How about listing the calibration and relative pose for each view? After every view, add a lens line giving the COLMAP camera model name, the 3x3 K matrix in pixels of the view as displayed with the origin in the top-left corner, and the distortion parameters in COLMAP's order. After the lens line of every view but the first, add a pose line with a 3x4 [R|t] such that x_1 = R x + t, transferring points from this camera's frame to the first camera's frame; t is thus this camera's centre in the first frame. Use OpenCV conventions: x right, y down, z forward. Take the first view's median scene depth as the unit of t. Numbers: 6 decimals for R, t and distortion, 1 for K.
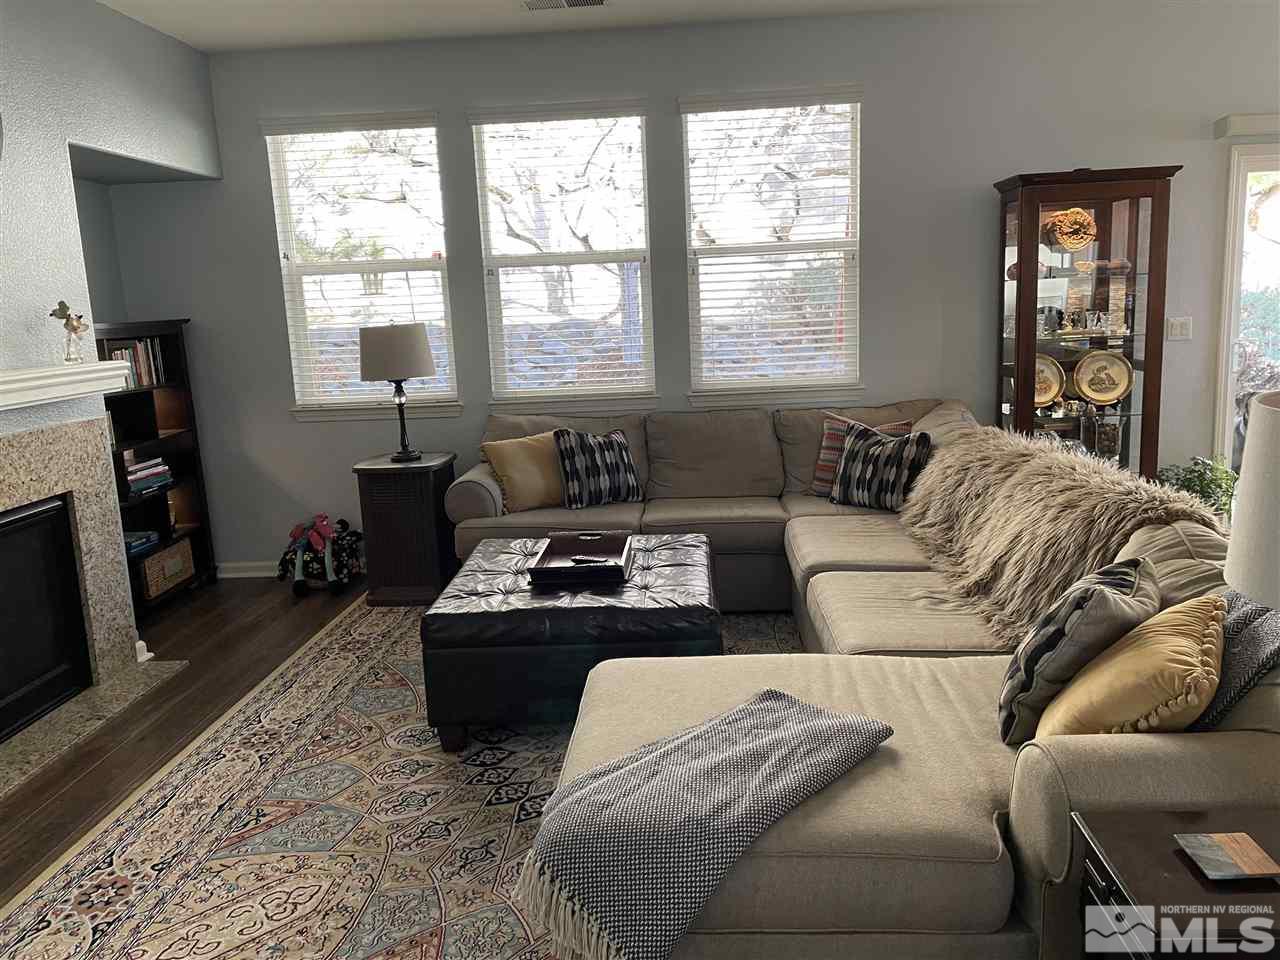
lens RADIAL K [[962.1, 0, 642.1], [0, 962.1, 472.5], [0, 0, 1]] dist [0.094065, -0.122096]
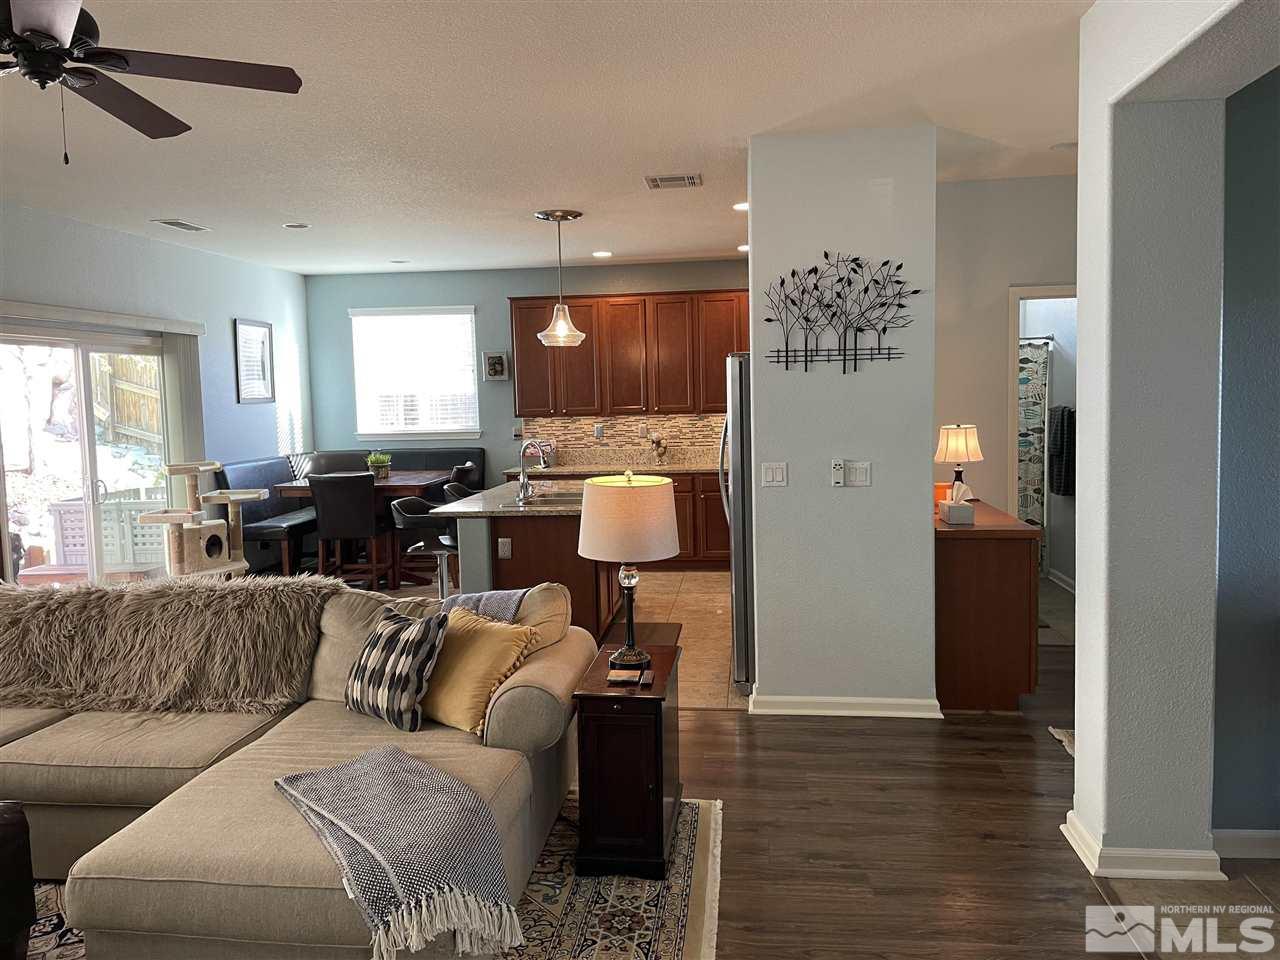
lens RADIAL K [[960.2, 0, 635.6], [0, 960.2, 466.3], [0, 0, 1]] dist [0.098428, -0.114127]
pose [[0.057678, -0.033868, 0.997761, -0.525455], [0.194708, 0.980614, 0.022031, -0.048617], [-0.979164, 0.193001, 0.063154, 0.215244]]
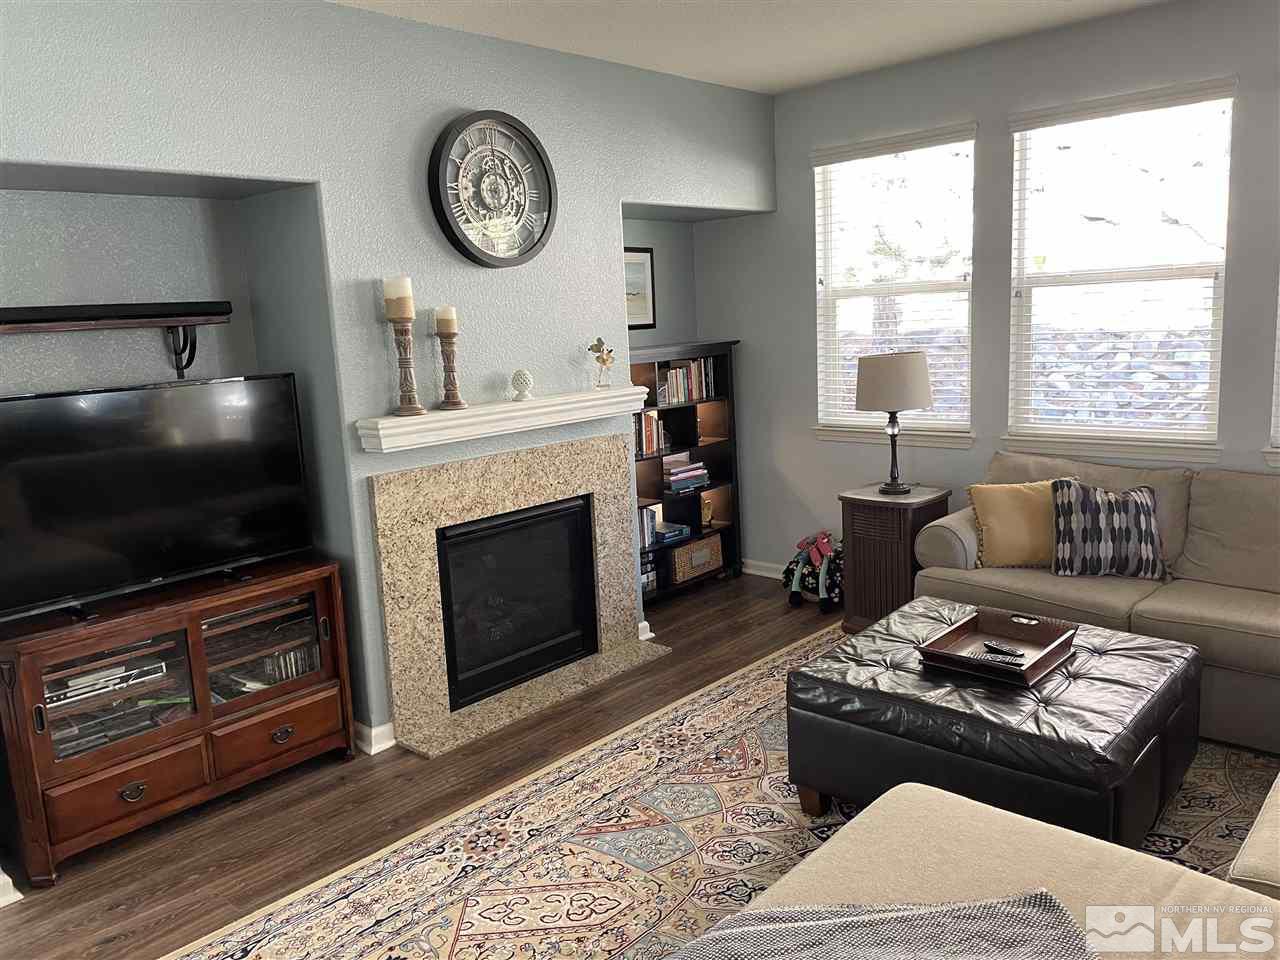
lens RADIAL K [[962.1, 0, 642.1], [0, 962.1, 472.5], [0, 0, 1]] dist [0.094065, -0.122096]
pose [[0.768578, 0.112184, -0.629843, 0.179001], [-0.096087, 0.993580, 0.059719, -0.068982], [0.632499, 0.014621, 0.774424, 0.088533]]
